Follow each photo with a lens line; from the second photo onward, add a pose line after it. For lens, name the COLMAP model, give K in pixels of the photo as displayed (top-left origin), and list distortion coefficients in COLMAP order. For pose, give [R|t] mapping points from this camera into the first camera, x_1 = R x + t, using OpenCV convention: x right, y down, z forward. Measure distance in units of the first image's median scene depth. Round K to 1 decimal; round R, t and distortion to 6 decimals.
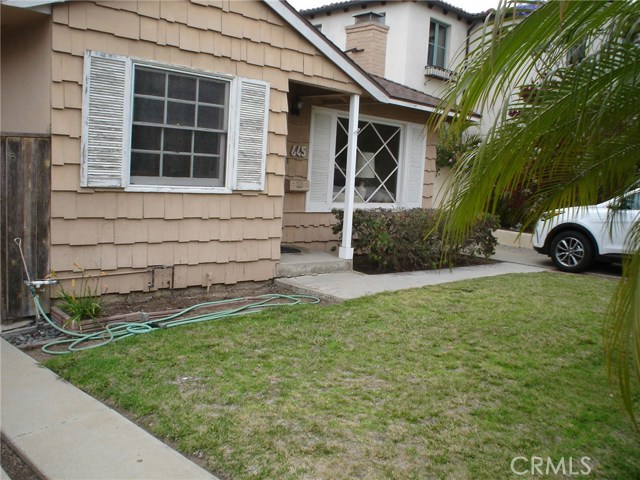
lens RADIAL K [[610.7, 0, 320.1], [0, 610.7, 243.8], [0, 0, 1]] dist [-0.132235, 0.117544]
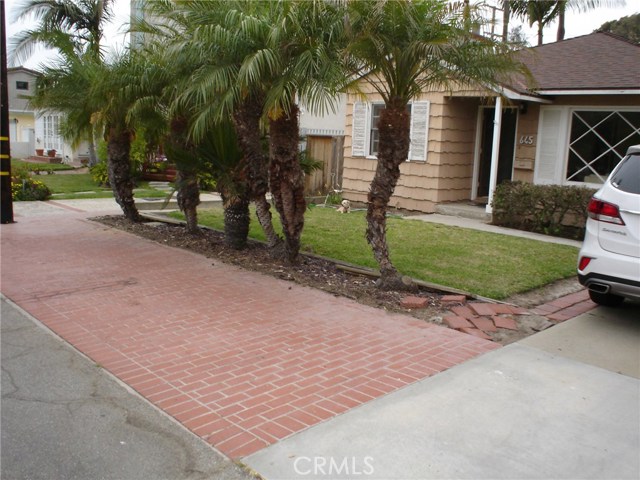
lens RADIAL K [[610.7, 0, 320.1], [0, 610.7, 243.8], [0, 0, 1]] dist [-0.132235, 0.117544]
pose [[-0.021645, 0.115007, -0.993129, 1.865432], [-0.157944, 0.980494, 0.116986, -0.008683], [0.987211, 0.159390, -0.003058, 0.799056]]
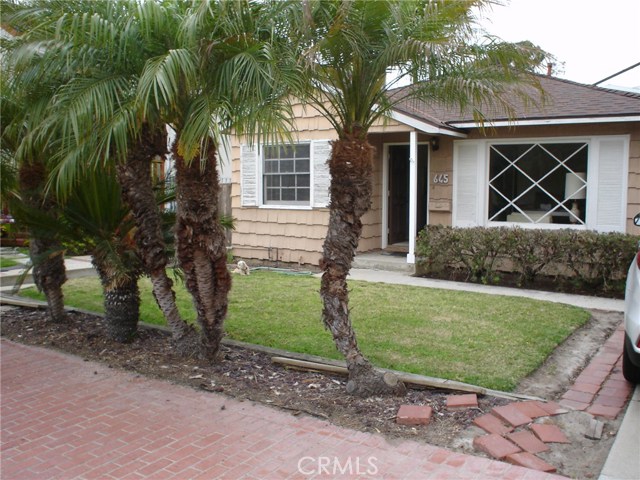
lens RADIAL K [[610.7, 0, 320.1], [0, 610.7, 243.8], [0, 0, 1]] dist [-0.132235, 0.117544]
pose [[0.206759, 0.032608, -0.977848, 1.556140], [-0.103306, 0.994585, 0.011323, -0.011170], [0.972923, 0.098676, 0.209008, 0.708364]]
